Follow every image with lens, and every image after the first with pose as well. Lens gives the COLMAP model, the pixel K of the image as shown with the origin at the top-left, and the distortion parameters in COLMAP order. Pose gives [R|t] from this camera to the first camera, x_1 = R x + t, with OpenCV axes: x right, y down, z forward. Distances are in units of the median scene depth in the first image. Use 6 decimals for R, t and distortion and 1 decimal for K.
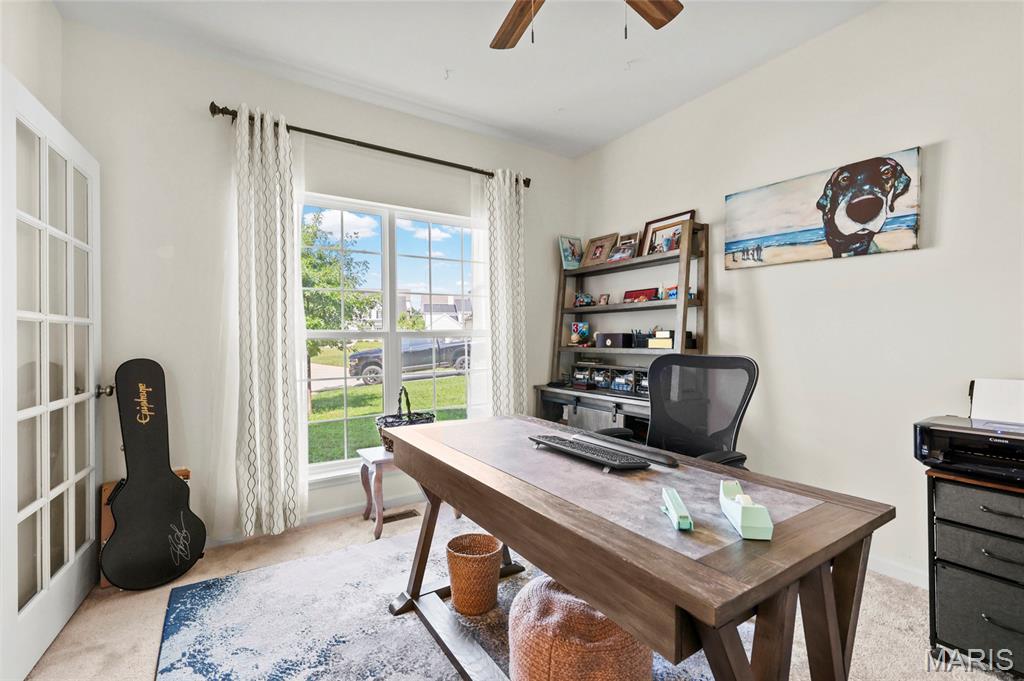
lens RADIAL K [[445.6, 0, 513.3], [0, 445.6, 339.7], [0, 0, 1]] dist [0.004569, -0.000044]
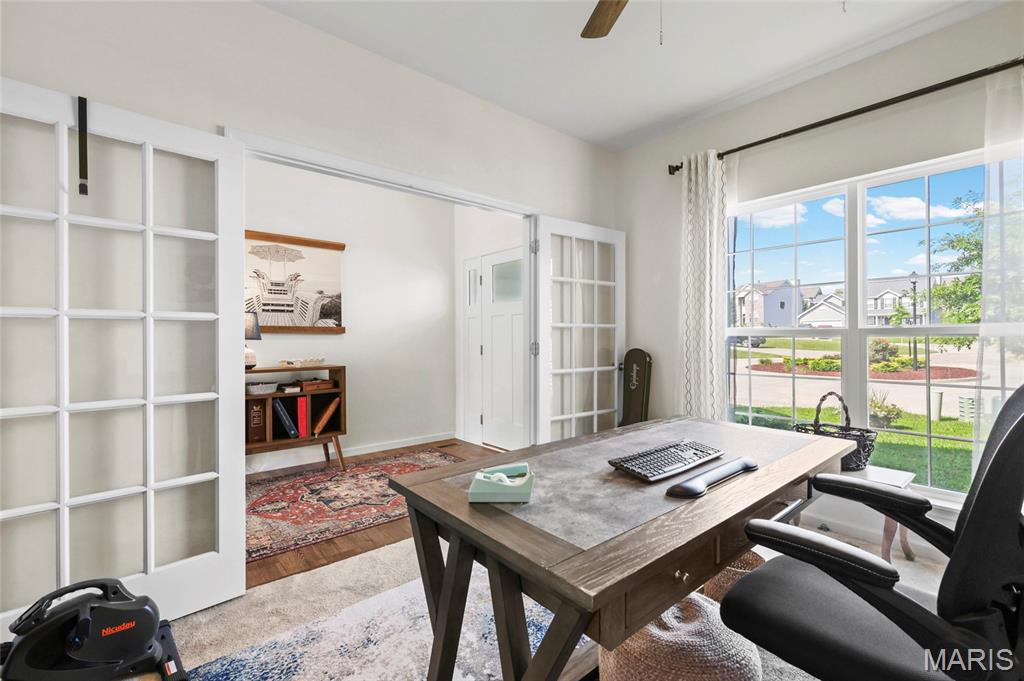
lens RADIAL K [[445.6, 0, 510.0], [0, 445.6, 336.2], [0, 0, 1]] dist [0.004569, -0.000044]
pose [[0.113863, 0.004123, -0.993488, 0.719464], [-0.005041, 0.999981, 0.003572, -0.004408], [0.993484, 0.004601, 0.113881, 0.388464]]
